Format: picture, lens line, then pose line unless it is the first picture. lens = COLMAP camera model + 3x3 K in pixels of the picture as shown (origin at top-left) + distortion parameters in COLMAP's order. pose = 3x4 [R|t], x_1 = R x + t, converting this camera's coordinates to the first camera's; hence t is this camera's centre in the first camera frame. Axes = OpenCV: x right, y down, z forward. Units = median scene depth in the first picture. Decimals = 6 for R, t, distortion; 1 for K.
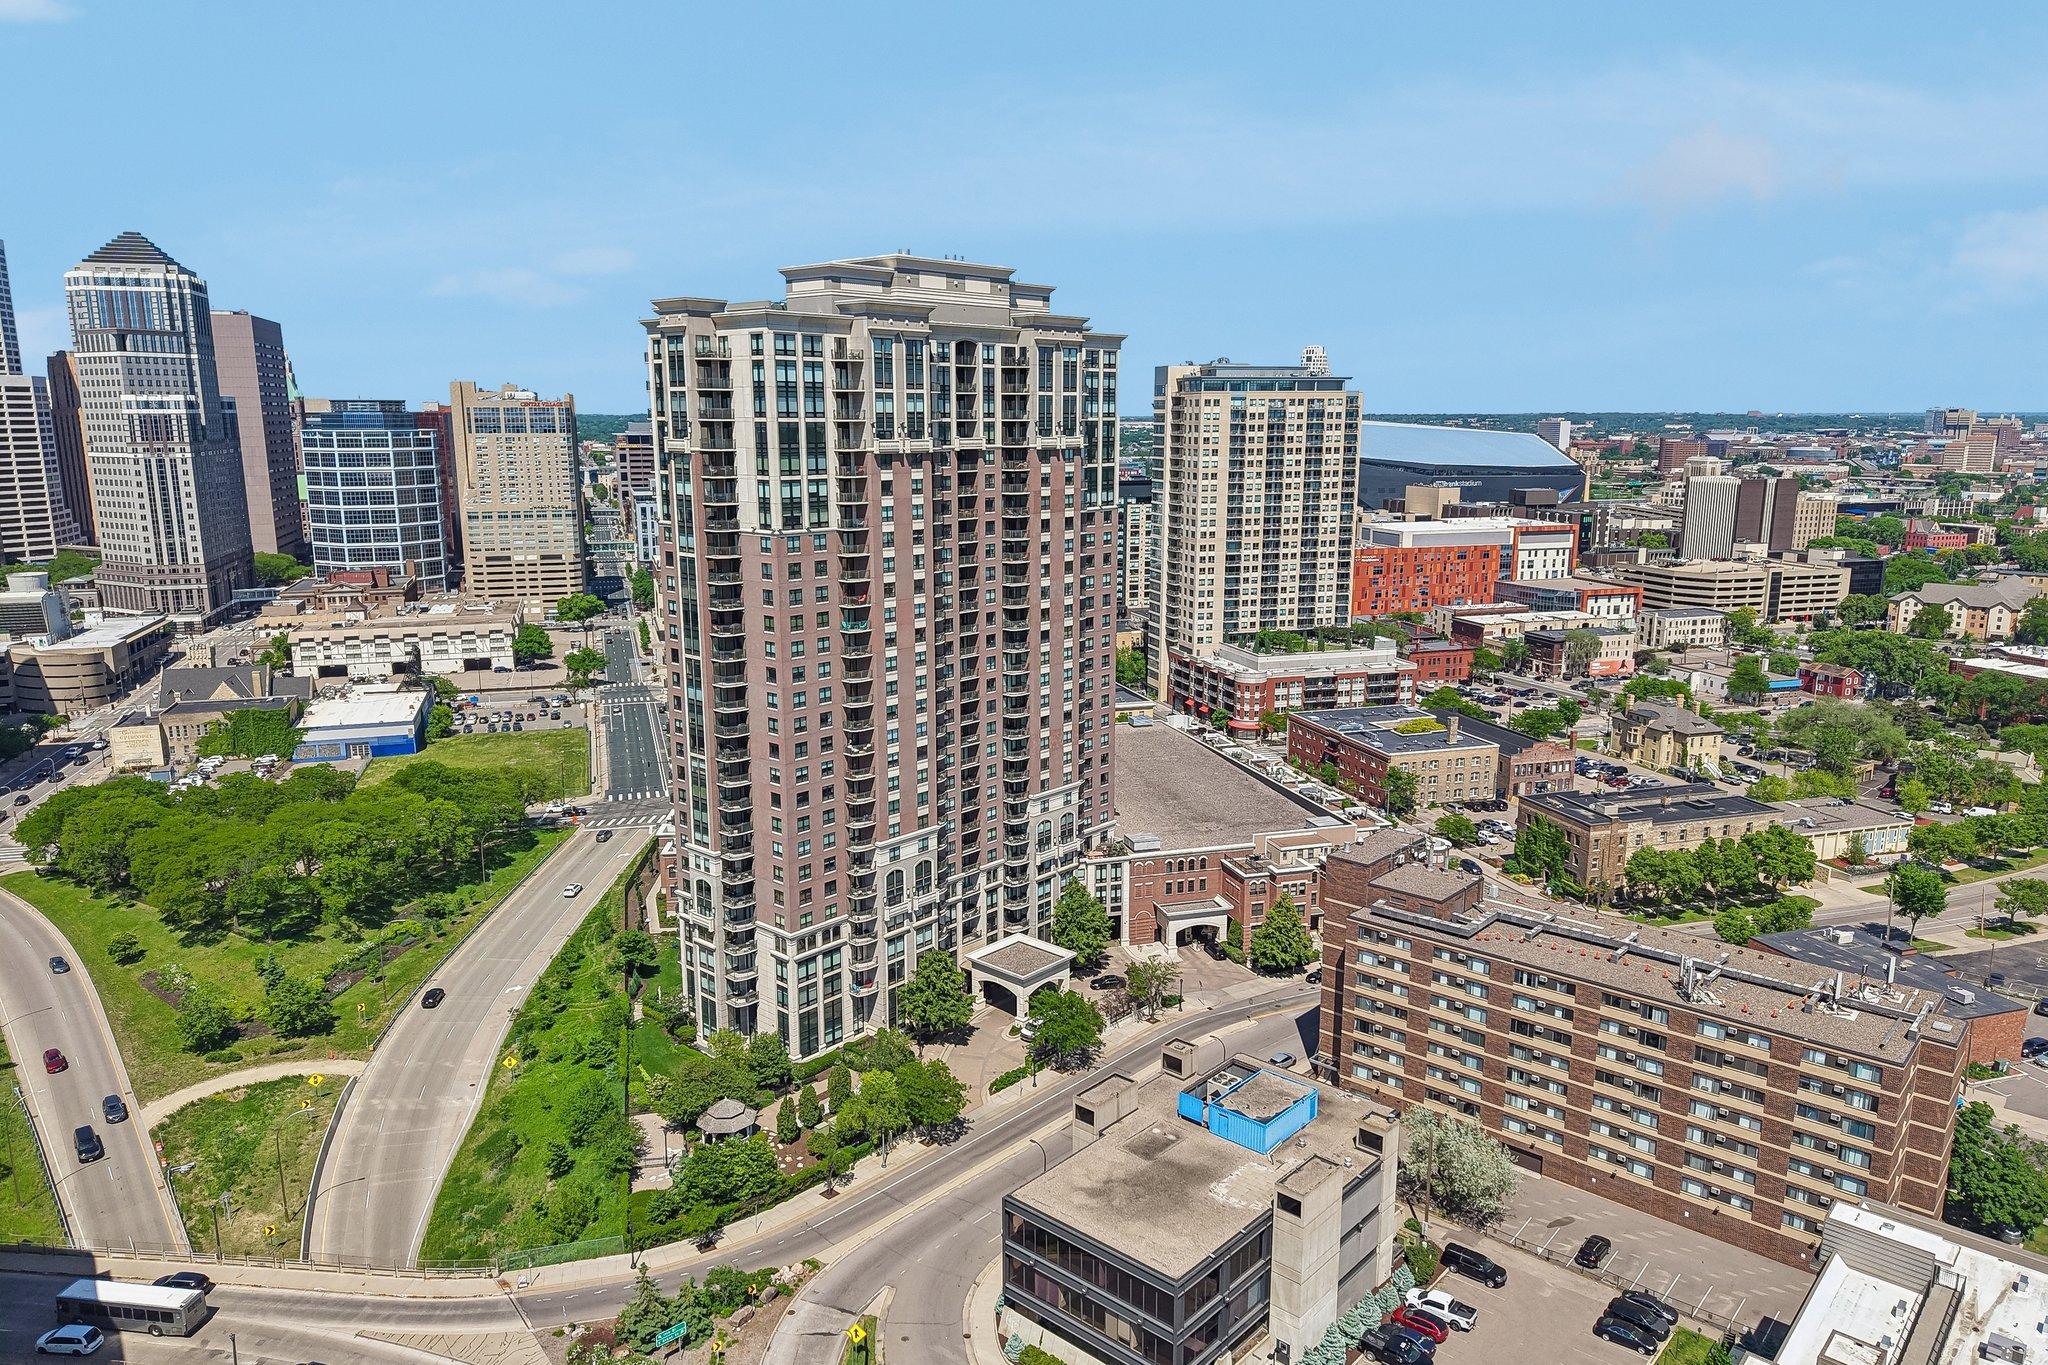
lens RADIAL K [[1366.4, 0, 1017.9], [0, 1366.4, 691.8], [0, 0, 1]] dist [0.037979, -0.042819]
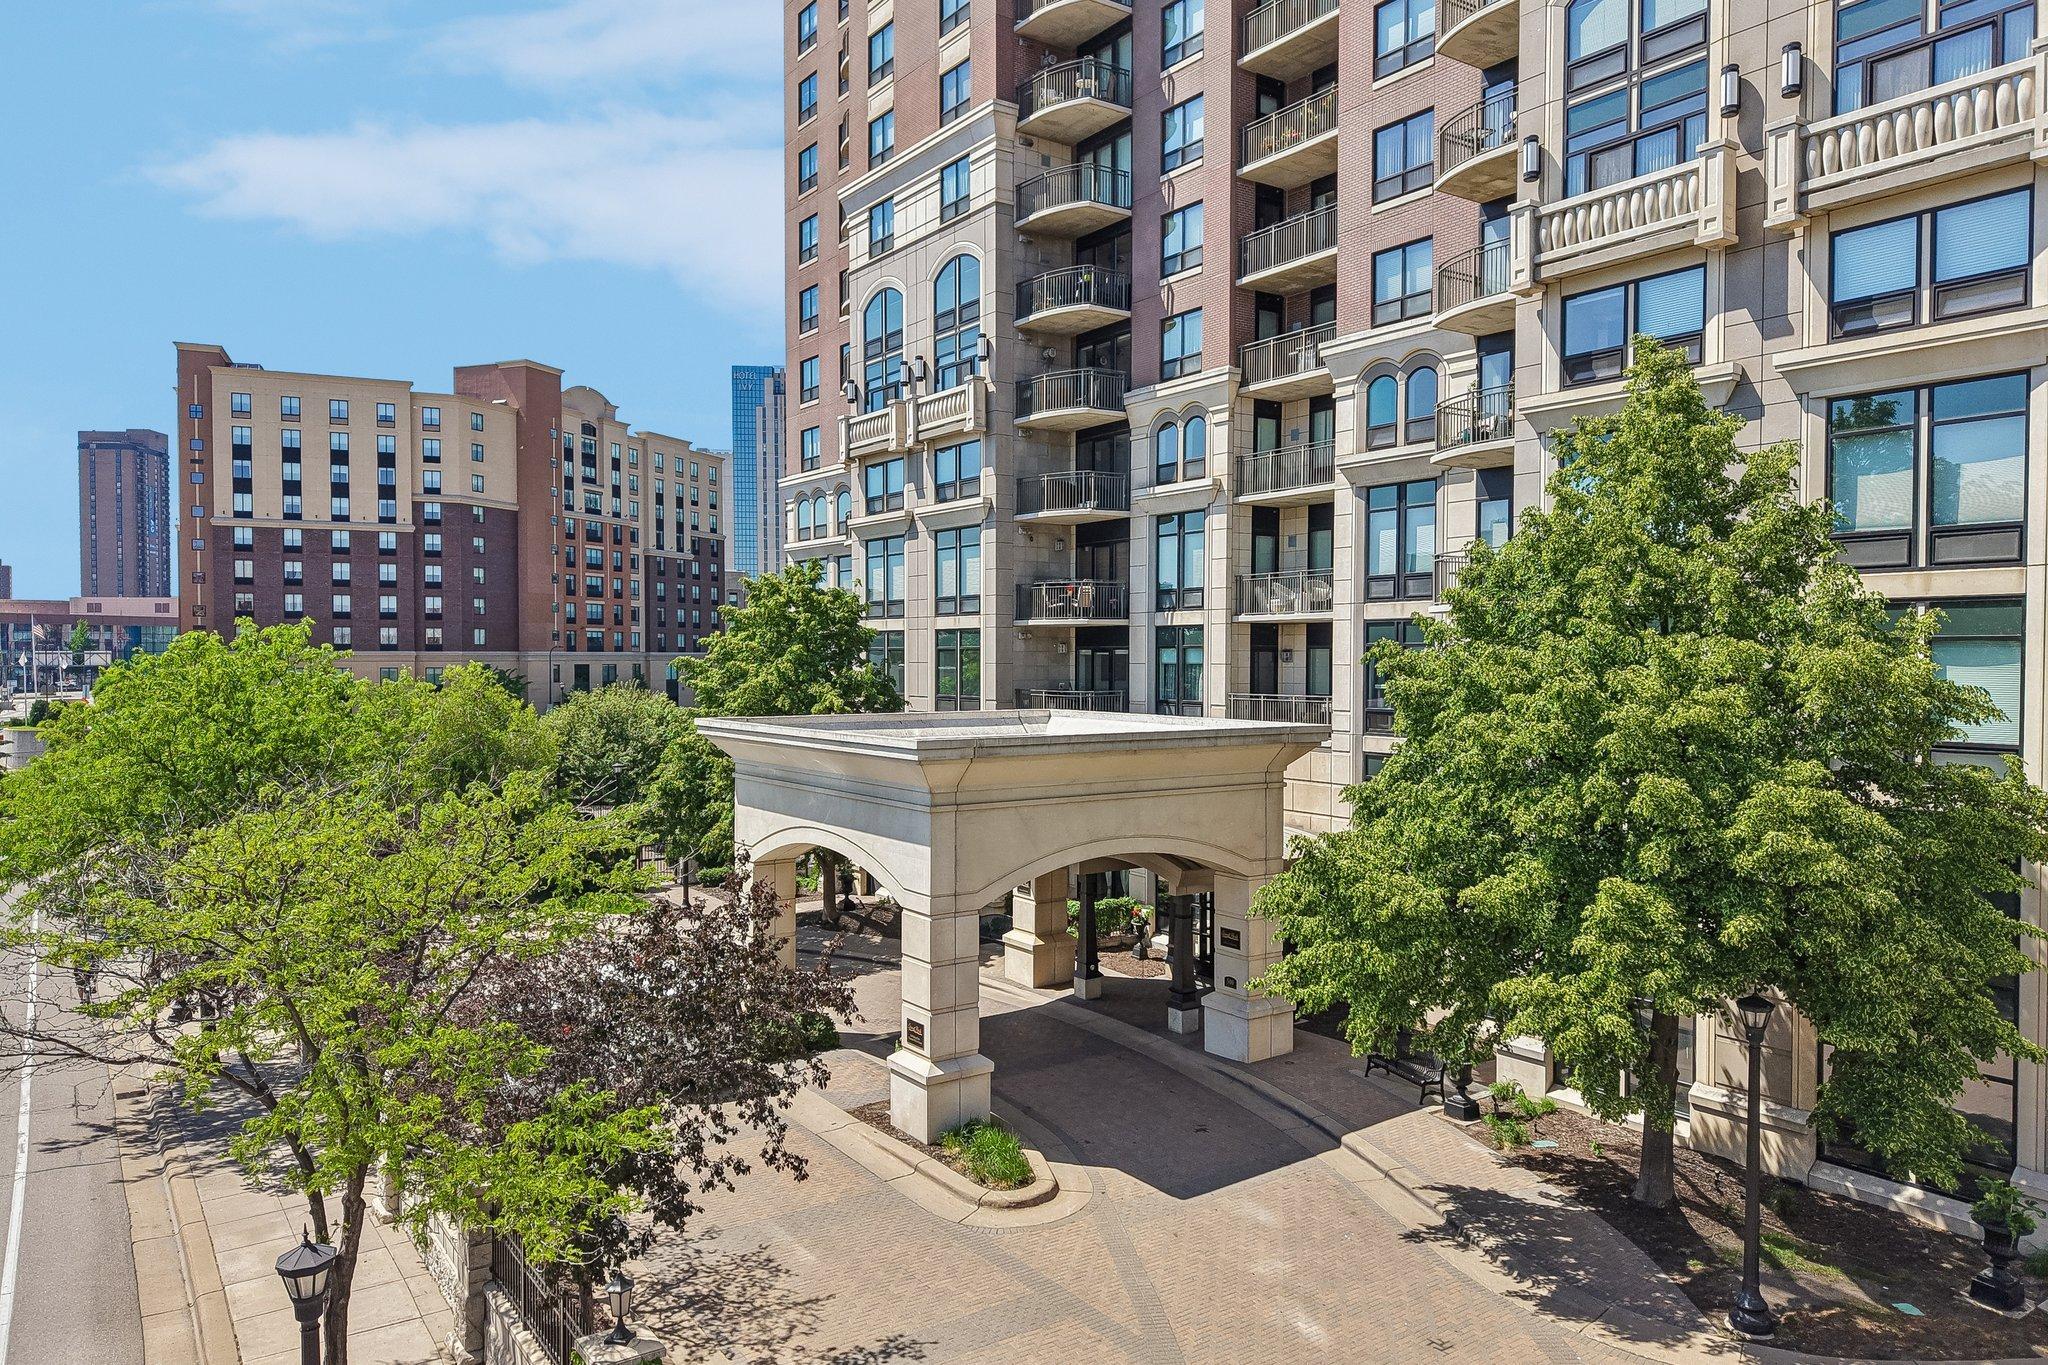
lens RADIAL K [[1366.4, 0, 1023.5], [0, 1366.4, 677.6], [0, 0, 1]] dist [0.037979, -0.042819]
pose [[-0.220655, 0.013320, -0.975261, 0.147290], [-0.199475, 0.978156, 0.058491, 0.151129], [0.954736, 0.207446, -0.213178, 0.891743]]
